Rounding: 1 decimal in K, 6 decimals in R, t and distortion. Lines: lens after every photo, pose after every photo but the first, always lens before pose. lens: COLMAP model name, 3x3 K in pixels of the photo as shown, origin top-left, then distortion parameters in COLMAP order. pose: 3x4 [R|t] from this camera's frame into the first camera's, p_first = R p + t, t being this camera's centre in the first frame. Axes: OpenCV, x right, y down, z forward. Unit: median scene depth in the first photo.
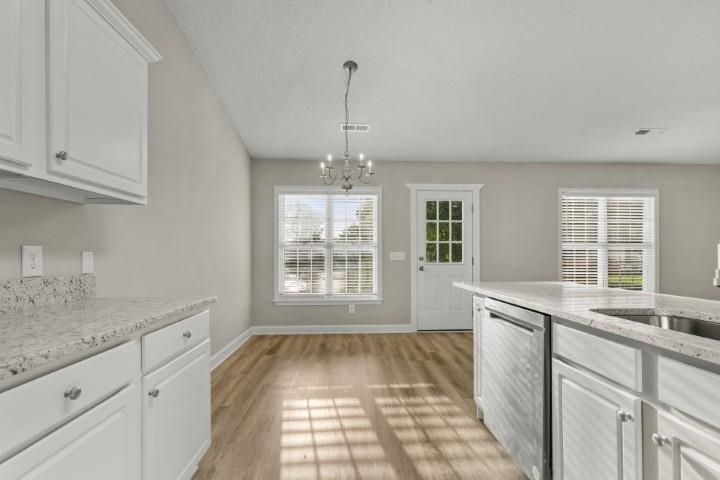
lens RADIAL K [[327.7, 0, 366.2], [0, 327.7, 255.4], [0, 0, 1]] dist [0.003960, 0.000409]
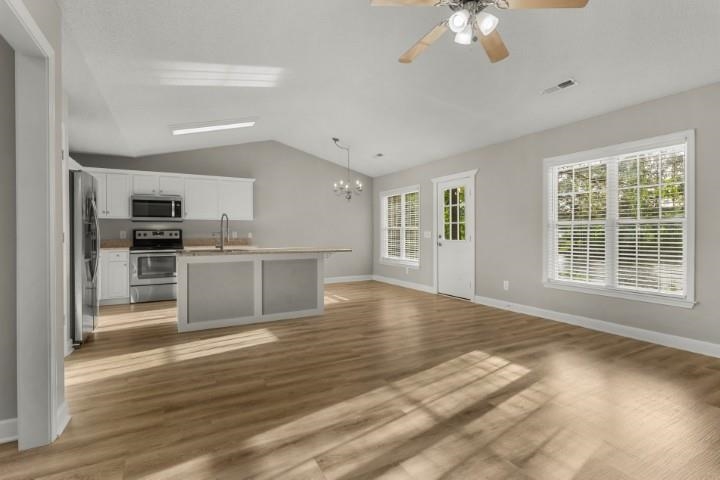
lens RADIAL K [[350.8, 0, 362.9], [0, 350.8, 235.3], [0, 0, 1]] dist [-0.001593, -0.000441]
pose [[0.429299, 0.003831, -0.903154, 1.262961], [-0.002838, 0.999992, 0.002893, 0.001570], [0.903158, 0.001321, 0.429306, 0.150997]]
